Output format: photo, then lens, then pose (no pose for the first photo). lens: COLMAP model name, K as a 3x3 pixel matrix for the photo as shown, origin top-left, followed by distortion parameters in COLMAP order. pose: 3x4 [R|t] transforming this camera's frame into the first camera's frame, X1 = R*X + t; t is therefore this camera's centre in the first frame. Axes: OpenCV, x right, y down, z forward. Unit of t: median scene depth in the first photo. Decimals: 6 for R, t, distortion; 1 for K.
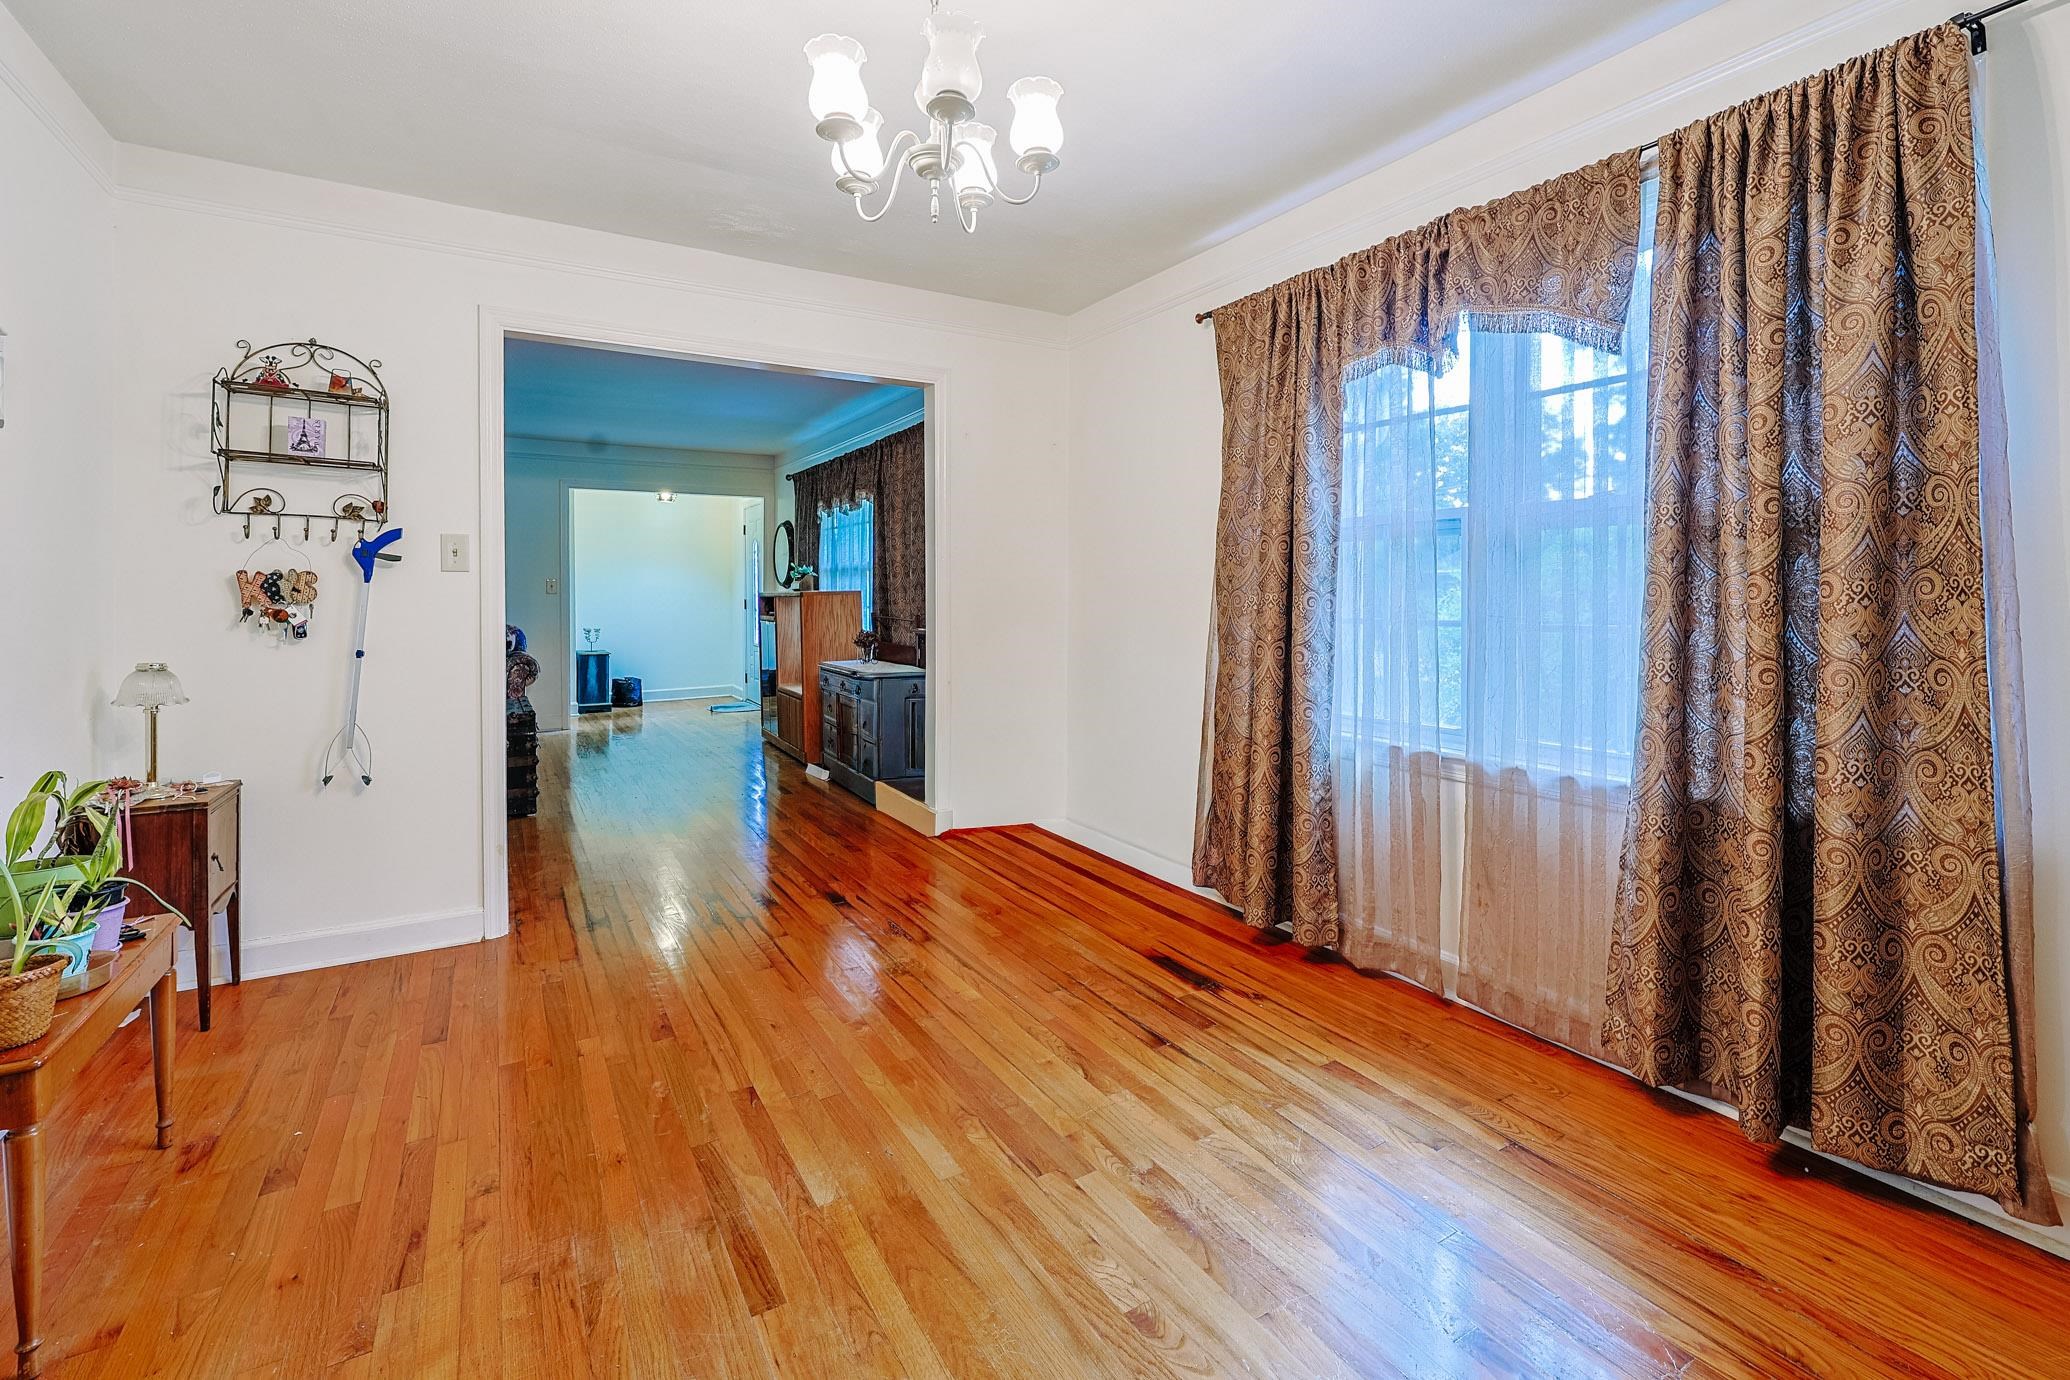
lens RADIAL K [[949.3, 0, 1034.7], [0, 949.3, 609.7], [0, 0, 1]] dist [-0.000468, -0.000019]
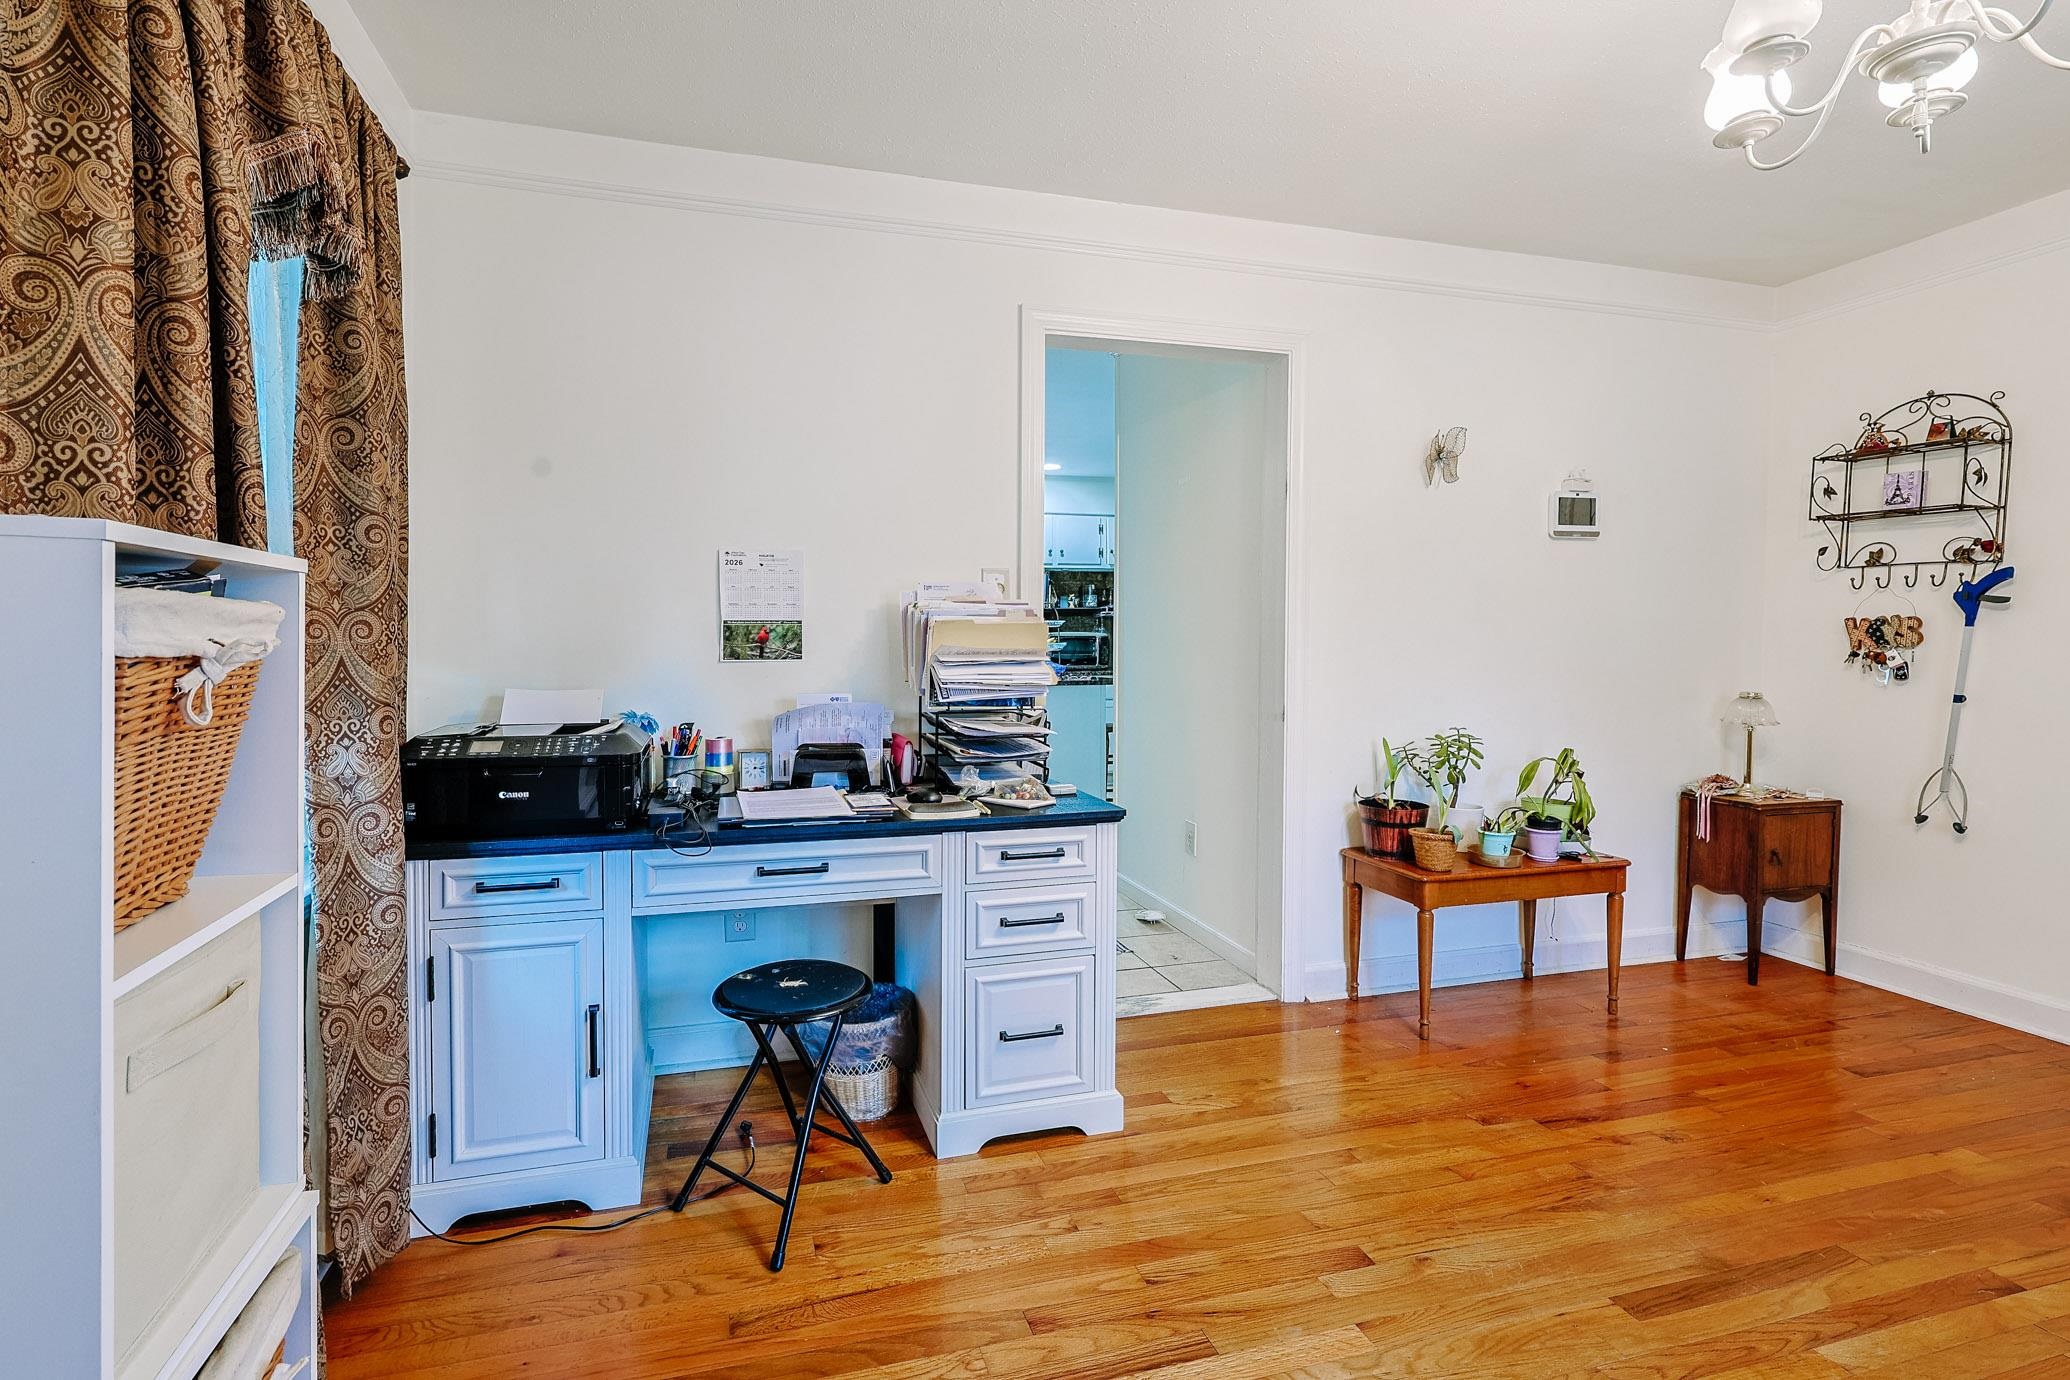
lens RADIAL K [[895.0, 0, 1030.4], [0, 895.0, 636.1], [0, 0, 1]] dist [-0.002268, -0.000230]
pose [[-0.240012, -0.007044, -0.970744, 0.432675], [-0.010888, 0.999930, -0.004563, -0.003773], [0.970709, 0.009474, -0.240072, 0.294788]]
